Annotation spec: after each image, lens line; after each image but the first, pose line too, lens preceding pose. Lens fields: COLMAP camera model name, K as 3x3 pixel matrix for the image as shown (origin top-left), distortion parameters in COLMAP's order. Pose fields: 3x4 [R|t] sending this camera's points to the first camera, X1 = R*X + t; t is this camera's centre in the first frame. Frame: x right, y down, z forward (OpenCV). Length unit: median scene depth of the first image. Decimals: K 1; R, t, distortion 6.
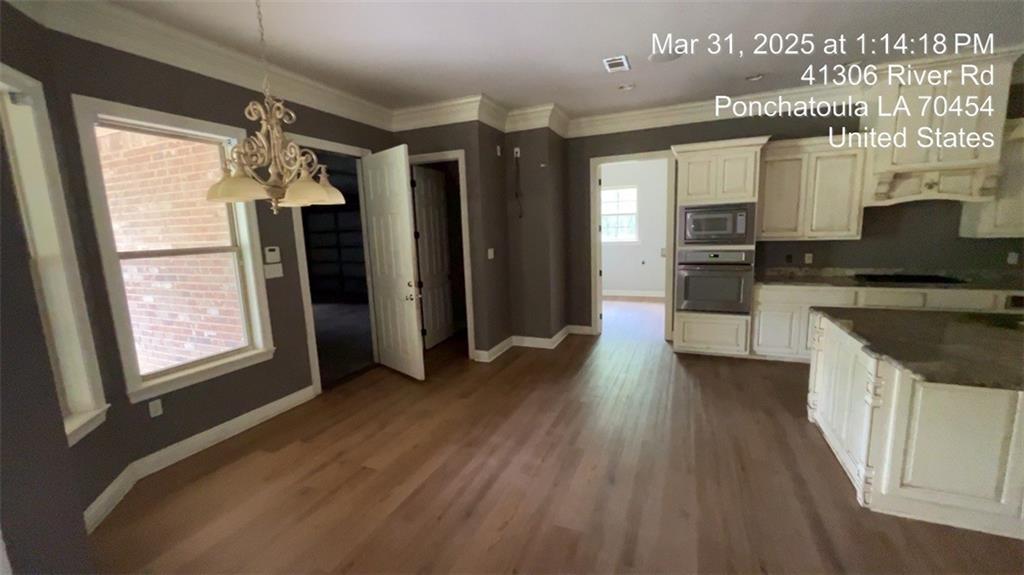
lens RADIAL K [[403.1, 0, 513.2], [0, 403.1, 287.2], [0, 0, 1]] dist [-0.002756, 0.000843]
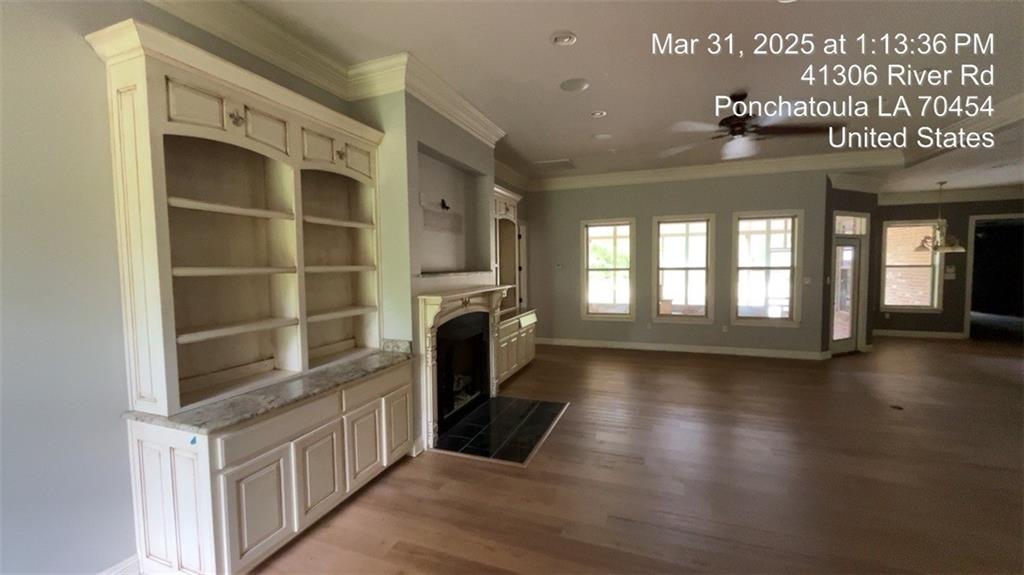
lens RADIAL K [[403.1, 0, 514.1], [0, 403.1, 288.8], [0, 0, 1]] dist [-0.002756, 0.000843]
pose [[0.049776, 0.094586, -0.994271, 1.365031], [-0.139936, 0.986346, 0.086827, 0.154799], [0.988909, 0.134812, 0.062333, -1.387393]]
